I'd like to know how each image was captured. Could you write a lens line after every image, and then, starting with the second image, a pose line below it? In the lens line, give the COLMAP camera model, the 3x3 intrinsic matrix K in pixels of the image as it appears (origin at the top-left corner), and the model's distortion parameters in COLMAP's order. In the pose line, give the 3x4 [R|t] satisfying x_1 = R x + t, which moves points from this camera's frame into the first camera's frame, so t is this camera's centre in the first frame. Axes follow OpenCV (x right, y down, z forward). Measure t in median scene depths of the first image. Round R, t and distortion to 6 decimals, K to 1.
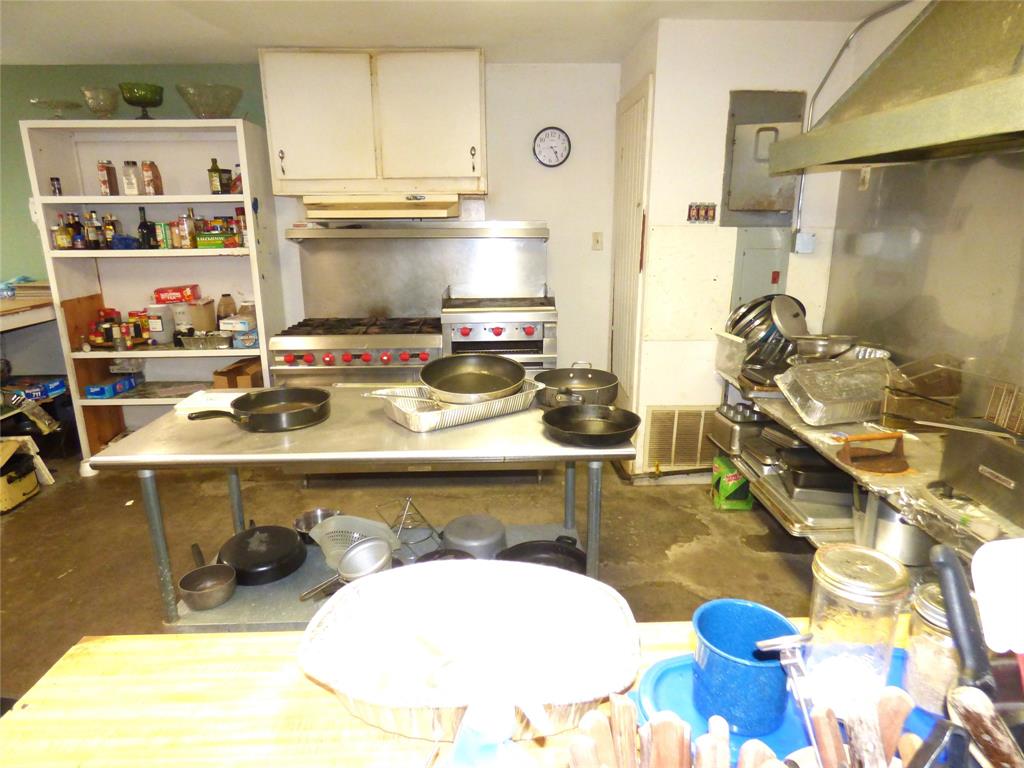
lens RADIAL K [[619.9, 0, 509.5], [0, 619.9, 383.6], [0, 0, 1]] dist [-0.007300, -0.002214]
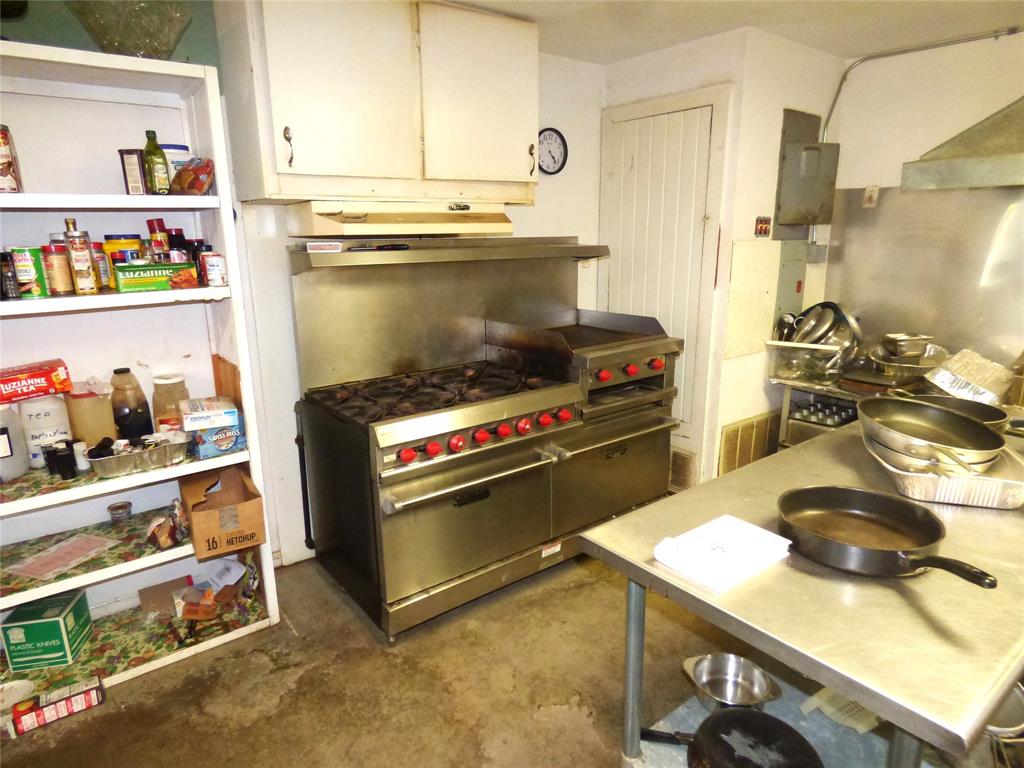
lens RADIAL K [[619.9, 0, 511.3], [0, 619.9, 385.9], [0, 0, 1]] dist [-0.007300, -0.002214]
pose [[0.815400, -0.145108, 0.560417, -0.547236], [0.156108, 0.987328, 0.028511, -0.100249], [-0.557452, 0.064237, 0.827720, 0.365129]]
